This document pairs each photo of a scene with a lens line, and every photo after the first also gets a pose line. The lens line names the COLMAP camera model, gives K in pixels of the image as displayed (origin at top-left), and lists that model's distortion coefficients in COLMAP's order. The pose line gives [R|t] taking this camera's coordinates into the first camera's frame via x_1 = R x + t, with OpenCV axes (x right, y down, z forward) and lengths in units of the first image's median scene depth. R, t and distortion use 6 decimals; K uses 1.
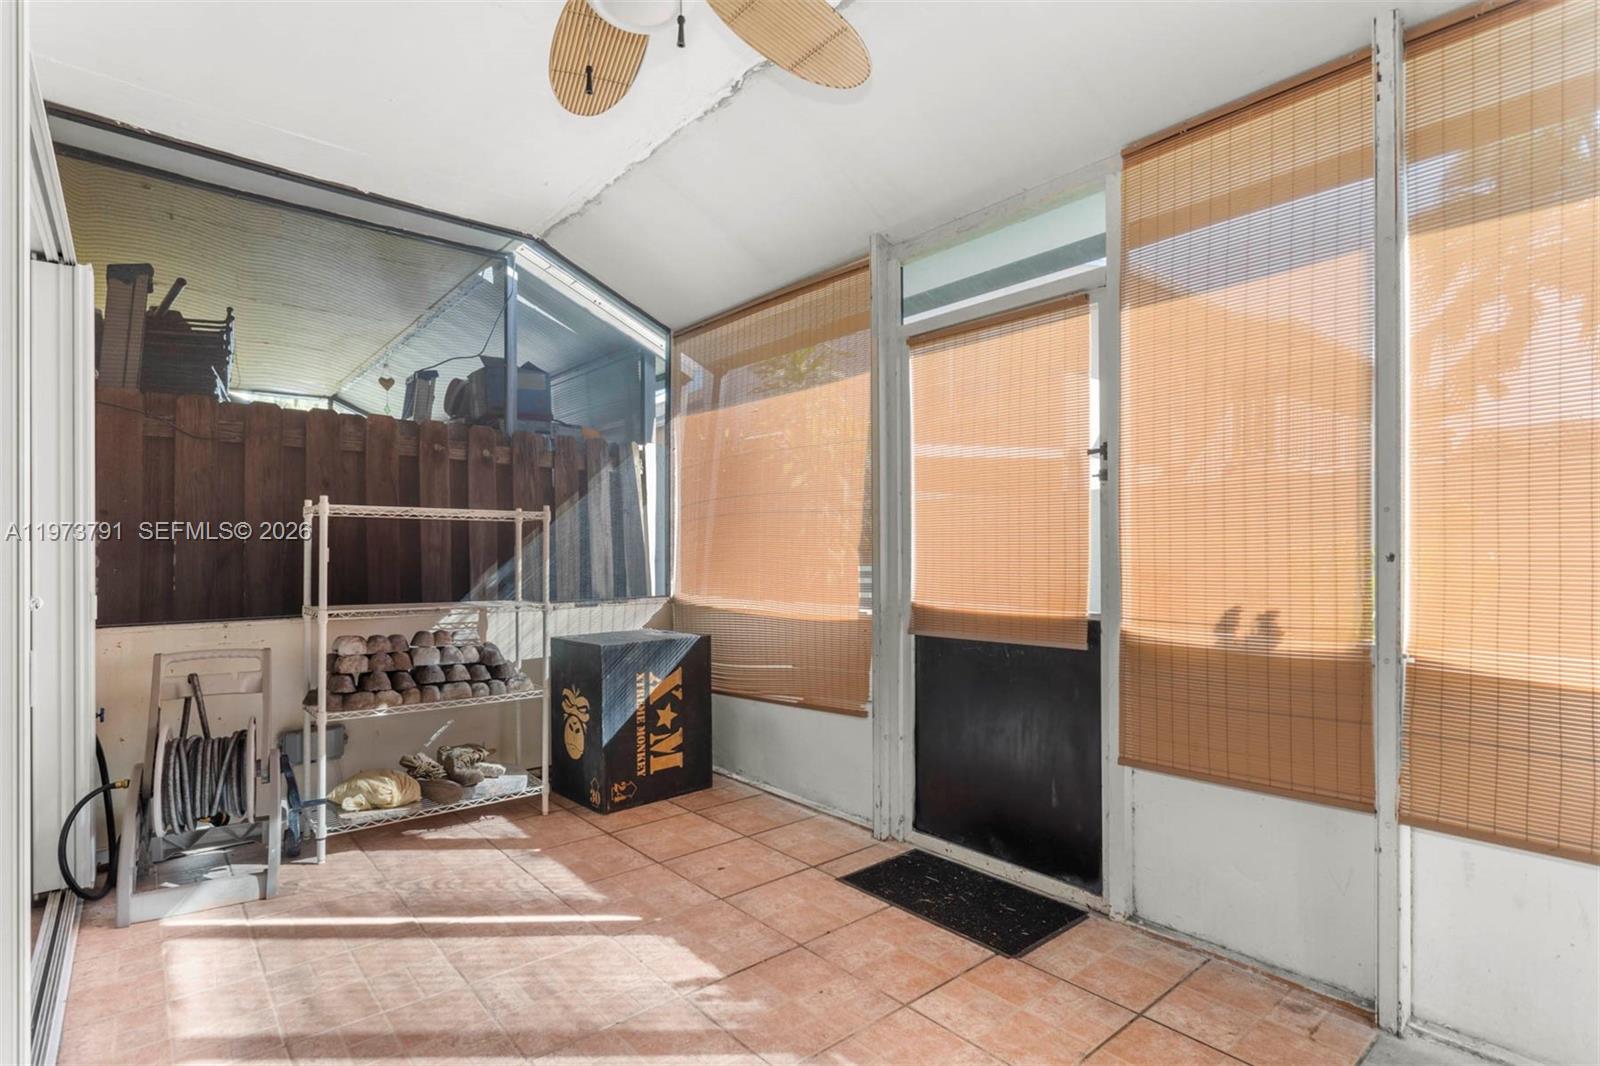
lens RADIAL K [[806.0, 0, 795.5], [0, 806.0, 545.5], [0, 0, 1]] dist [-0.015627, 0.001488]
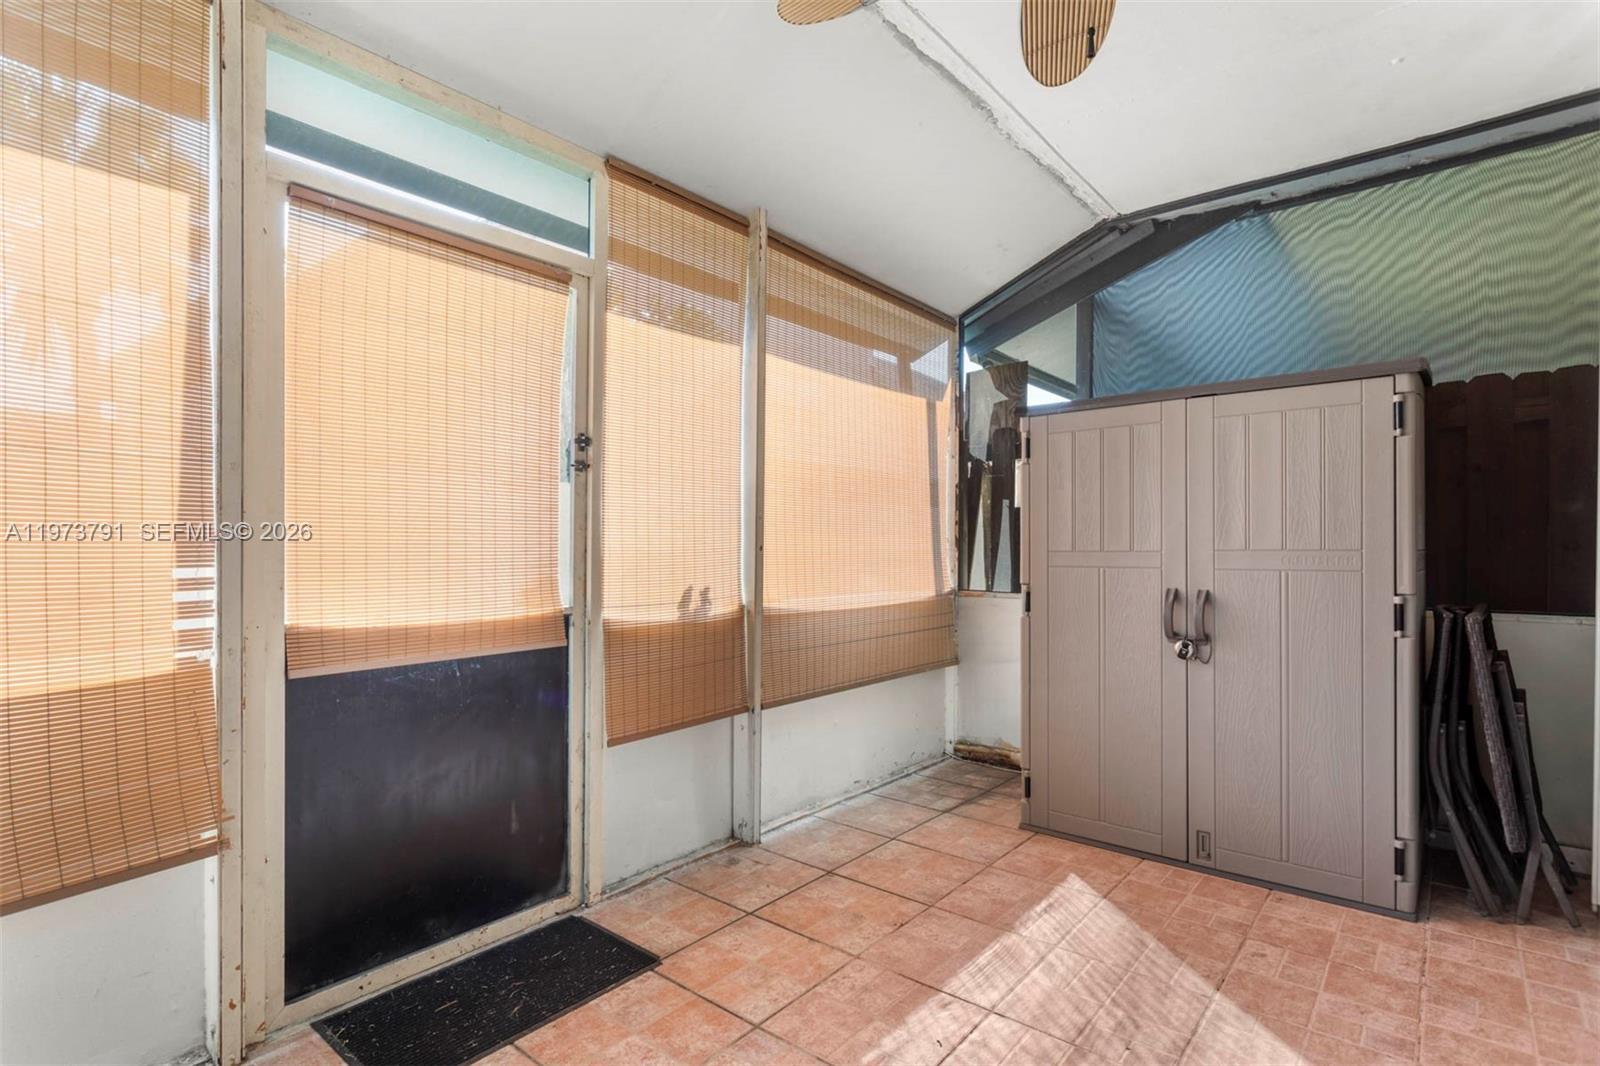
lens RADIAL K [[806.0, 0, 795.5], [0, 806.0, 545.5], [0, 0, 1]] dist [-0.015627, 0.001488]
pose [[-0.199256, -0.000351, 0.979947, -0.677228], [-0.011734, 0.999929, -0.002028, 0.009751], [-0.979877, -0.011903, -0.199246, 0.985827]]
